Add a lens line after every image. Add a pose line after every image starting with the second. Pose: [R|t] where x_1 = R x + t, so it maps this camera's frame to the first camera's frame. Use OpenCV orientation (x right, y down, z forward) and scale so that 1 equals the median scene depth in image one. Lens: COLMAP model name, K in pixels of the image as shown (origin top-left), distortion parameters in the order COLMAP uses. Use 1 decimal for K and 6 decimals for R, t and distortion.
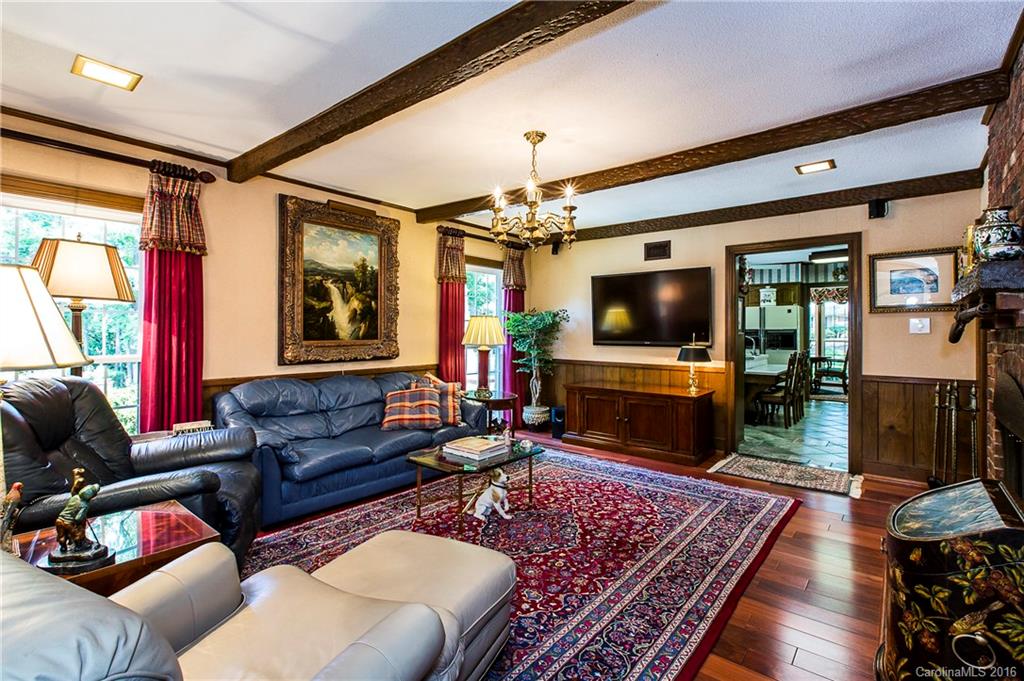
lens RADIAL K [[465.5, 0, 511.3], [0, 465.5, 334.7], [0, 0, 1]] dist [-0.001164, -0.000221]
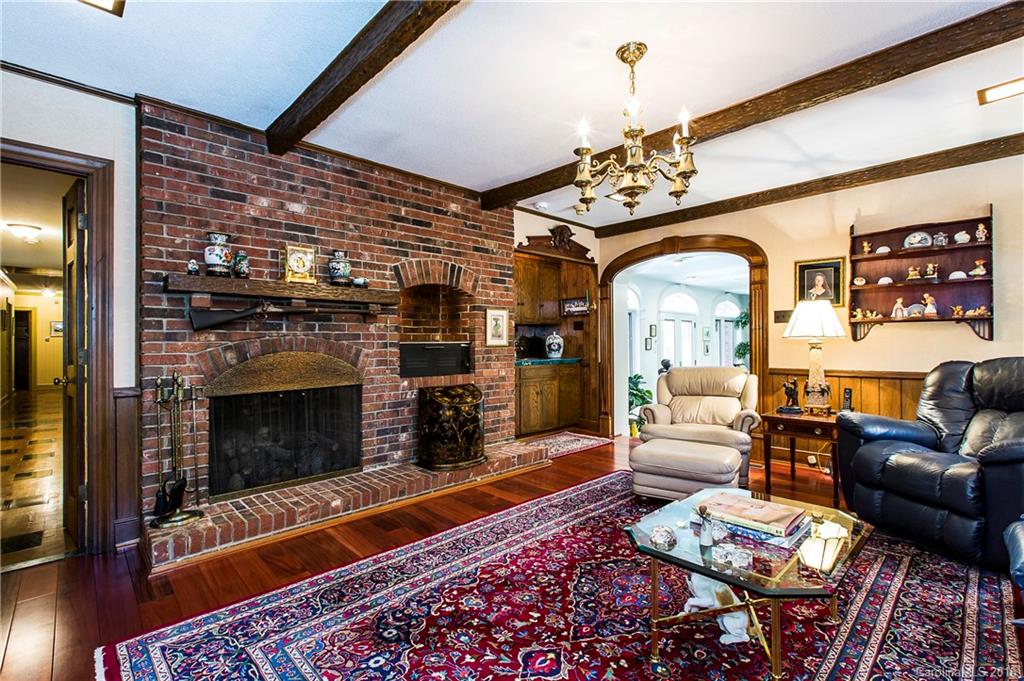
lens RADIAL K [[465.5, 0, 514.0], [0, 465.5, 341.6], [0, 0, 1]] dist [-0.001164, -0.000221]
pose [[-0.993861, 0.003442, 0.110580, 0.132742], [0.003643, 0.999992, 0.001615, 0.031146], [-0.110574, 0.002008, -0.993866, 1.494515]]
